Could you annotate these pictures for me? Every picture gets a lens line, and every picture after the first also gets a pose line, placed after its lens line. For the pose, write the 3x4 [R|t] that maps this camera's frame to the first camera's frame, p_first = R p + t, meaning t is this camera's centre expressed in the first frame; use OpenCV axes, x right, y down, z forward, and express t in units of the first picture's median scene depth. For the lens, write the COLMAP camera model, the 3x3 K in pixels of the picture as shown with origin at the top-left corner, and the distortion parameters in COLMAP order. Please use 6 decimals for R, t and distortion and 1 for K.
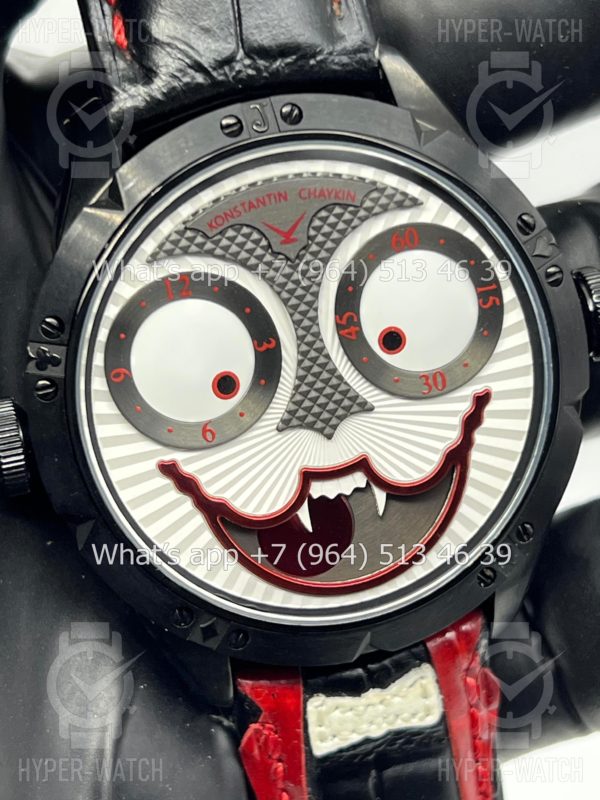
lens RADIAL K [[1825.6, 0, 285.5], [0, 1825.6, 381.8], [0, 0, 1]] dist [0.155432, 0.047979]
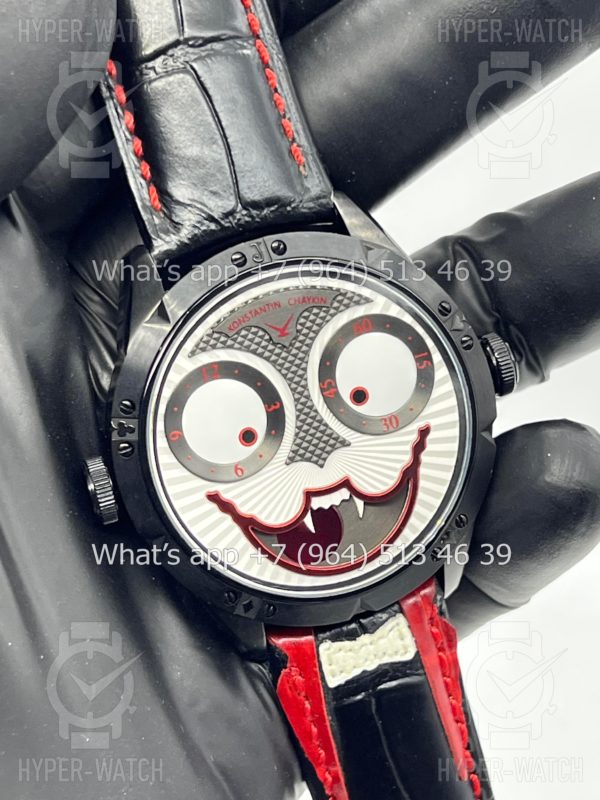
lens RADIAL K [[1869.8, 0, 300.0], [0, 1869.8, 400.0], [0, 0, 1]] dist [0.016886, -0.854202]
pose [[0.996210, -0.078789, 0.036837, -0.043877], [0.078582, 0.996883, 0.007024, -0.034191], [-0.037275, -0.004103, 0.999297, -0.485281]]
